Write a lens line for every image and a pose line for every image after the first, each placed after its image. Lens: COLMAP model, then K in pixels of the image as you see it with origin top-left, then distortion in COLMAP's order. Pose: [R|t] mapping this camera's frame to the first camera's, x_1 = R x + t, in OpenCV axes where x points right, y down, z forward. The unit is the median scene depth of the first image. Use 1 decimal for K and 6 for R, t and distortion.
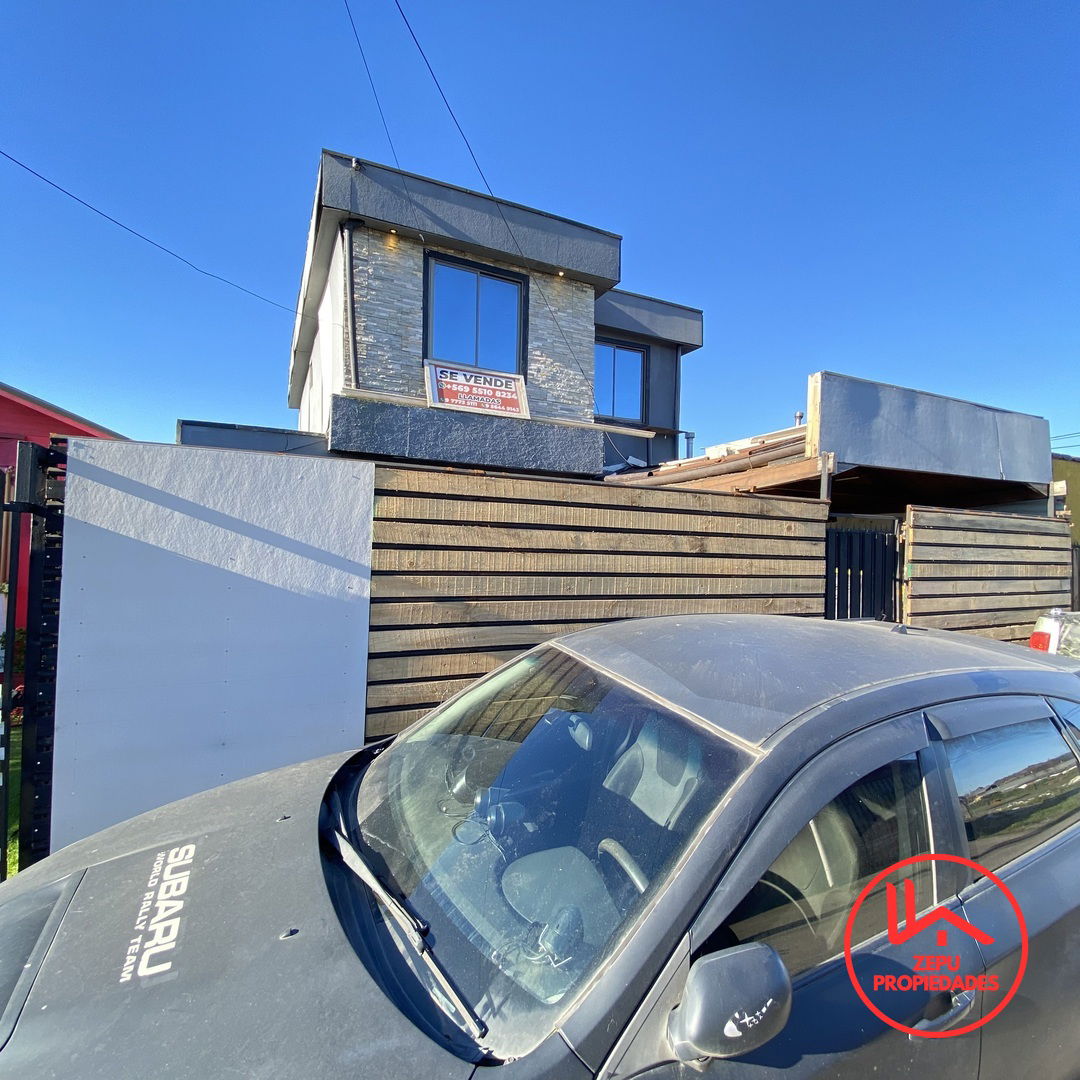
lens RADIAL K [[590.4, 0, 538.6], [0, 590.4, 535.7], [0, 0, 1]] dist [0.023744, -0.011455]
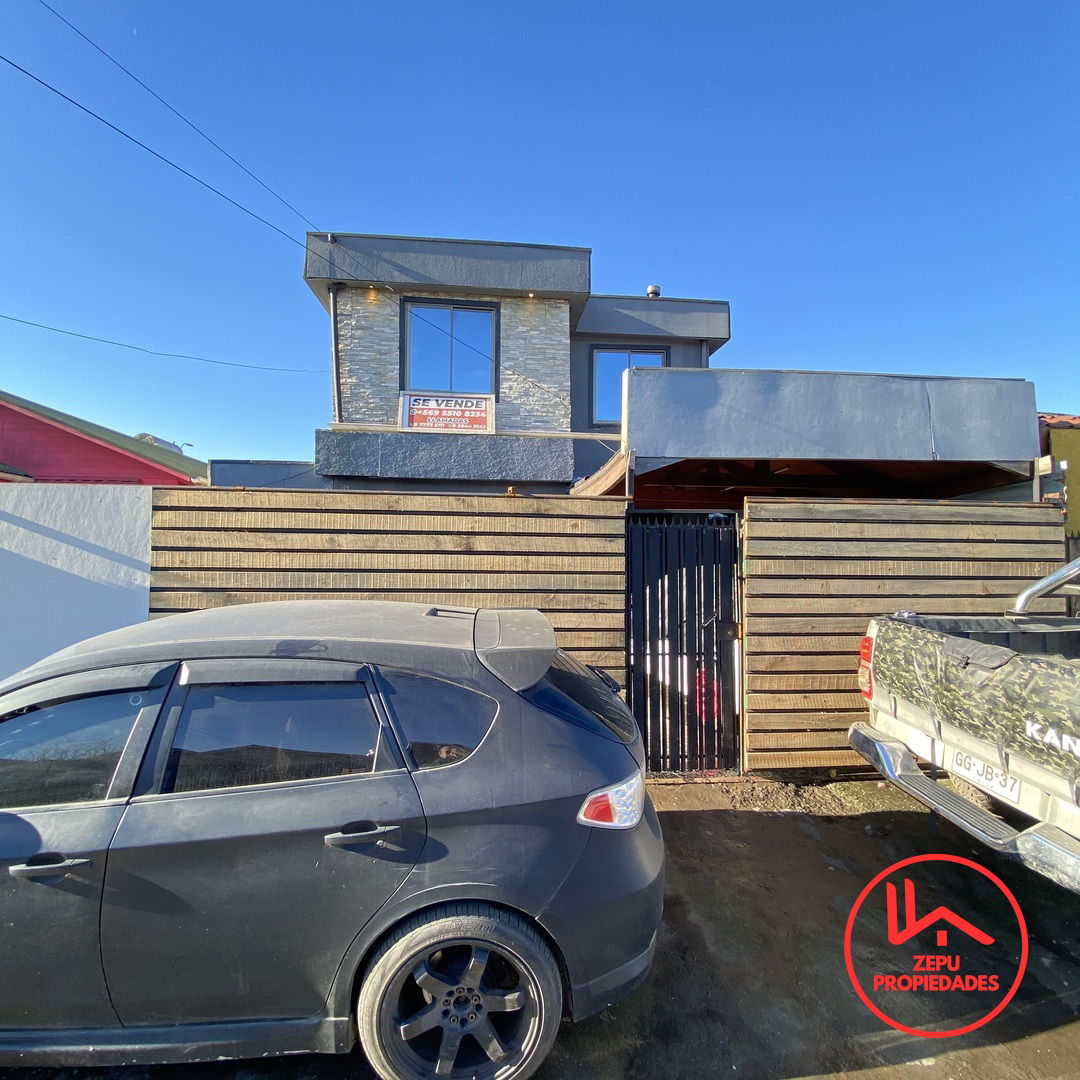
lens RADIAL K [[590.4, 0, 546.9], [0, 590.4, 536.5], [0, 0, 1]] dist [0.023744, -0.011455]
pose [[0.938859, -0.027628, -0.343192, 0.623196], [0.020994, 0.999514, -0.023032, 0.024348], [0.343662, 0.014419, 0.938983, 0.025286]]
